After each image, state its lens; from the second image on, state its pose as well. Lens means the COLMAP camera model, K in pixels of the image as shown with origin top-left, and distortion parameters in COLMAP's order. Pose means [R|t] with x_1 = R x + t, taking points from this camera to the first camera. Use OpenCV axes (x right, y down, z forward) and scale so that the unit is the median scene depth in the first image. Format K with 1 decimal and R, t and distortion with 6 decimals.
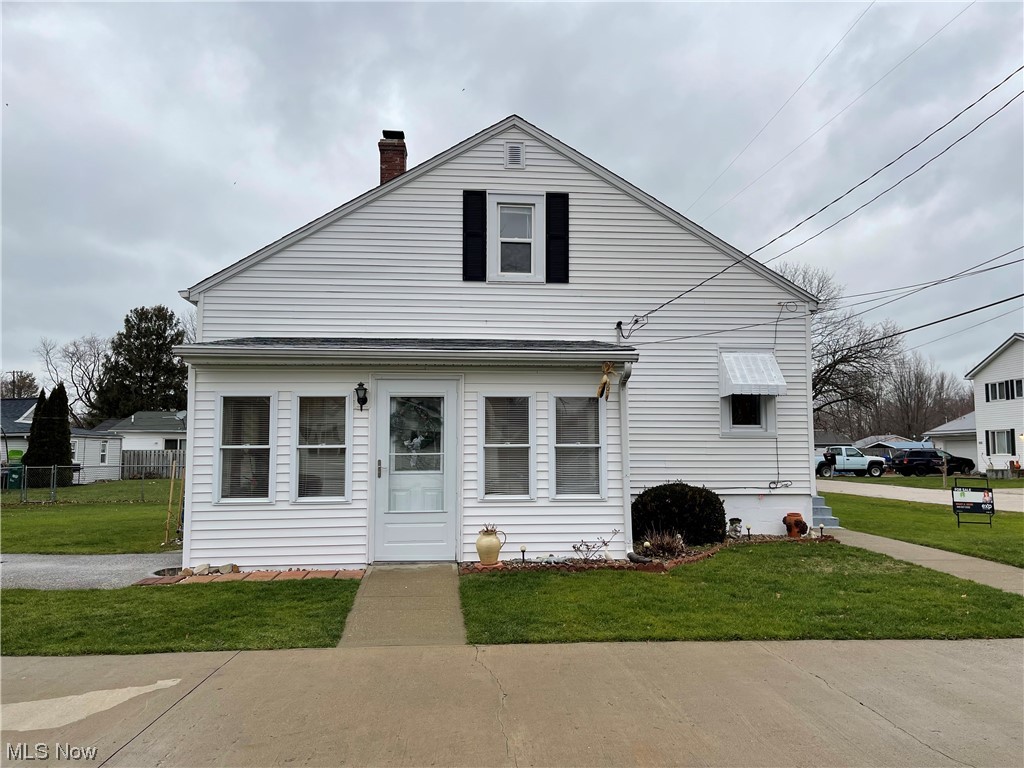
lens RADIAL K [[764.8, 0, 534.1], [0, 764.8, 379.2], [0, 0, 1]] dist [0.031896, -0.057401]
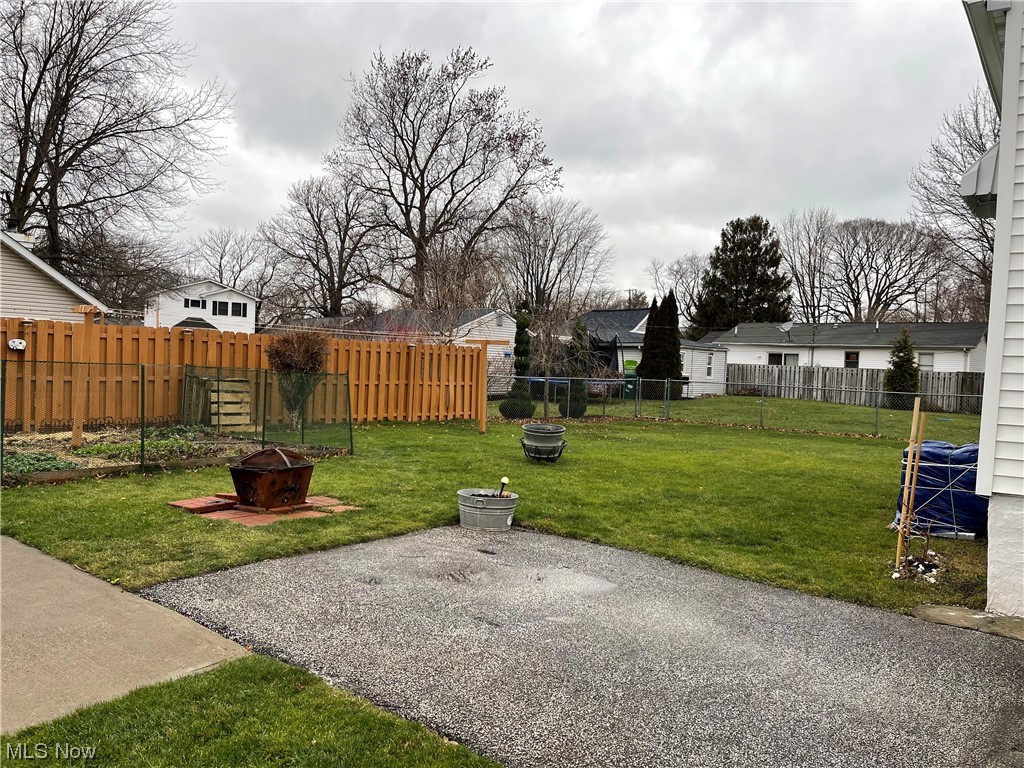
lens RADIAL K [[775.8, 0, 561.7], [0, 775.8, 386.1], [0, 0, 1]] dist [-0.001662, -0.052018]
pose [[0.775277, 0.054036, -0.629306, -0.323647], [0.019403, 0.993826, 0.109239, 0.042088], [0.631323, -0.096901, 0.769442, 0.482745]]
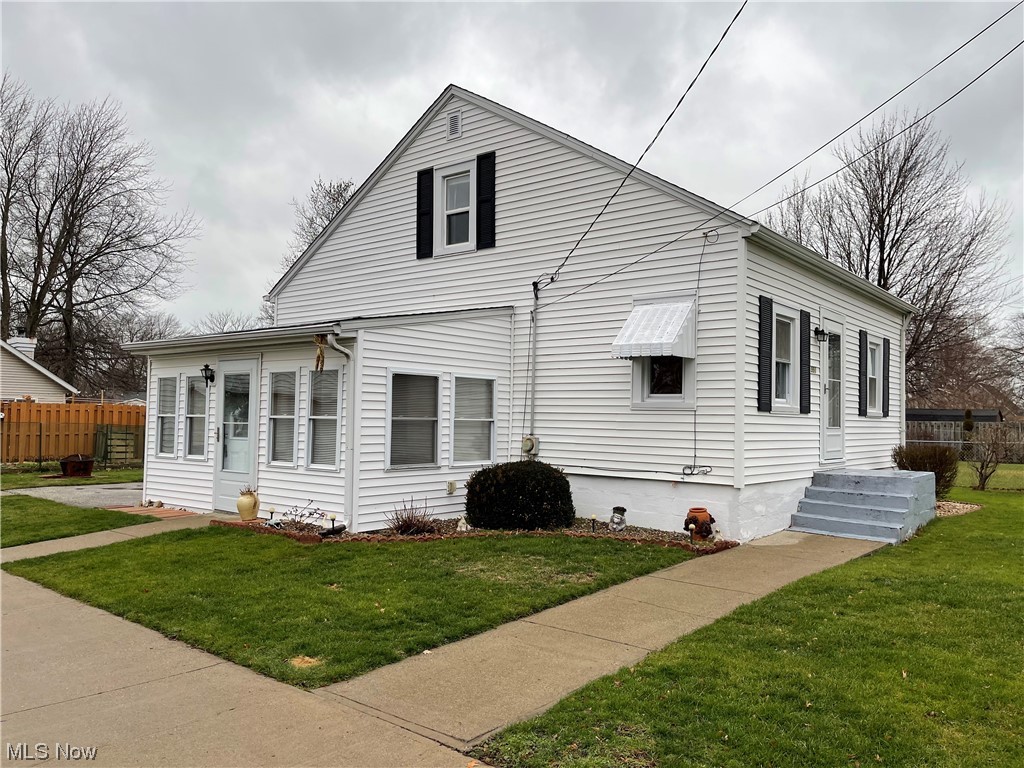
lens RADIAL K [[764.8, 0, 534.1], [0, 764.8, 379.2], [0, 0, 1]] dist [0.031896, -0.057401]
pose [[0.734714, -0.022057, -0.678018, 0.715832], [0.050749, 0.998458, 0.022511, 0.019517], [0.676476, -0.050948, 0.734700, 0.321967]]
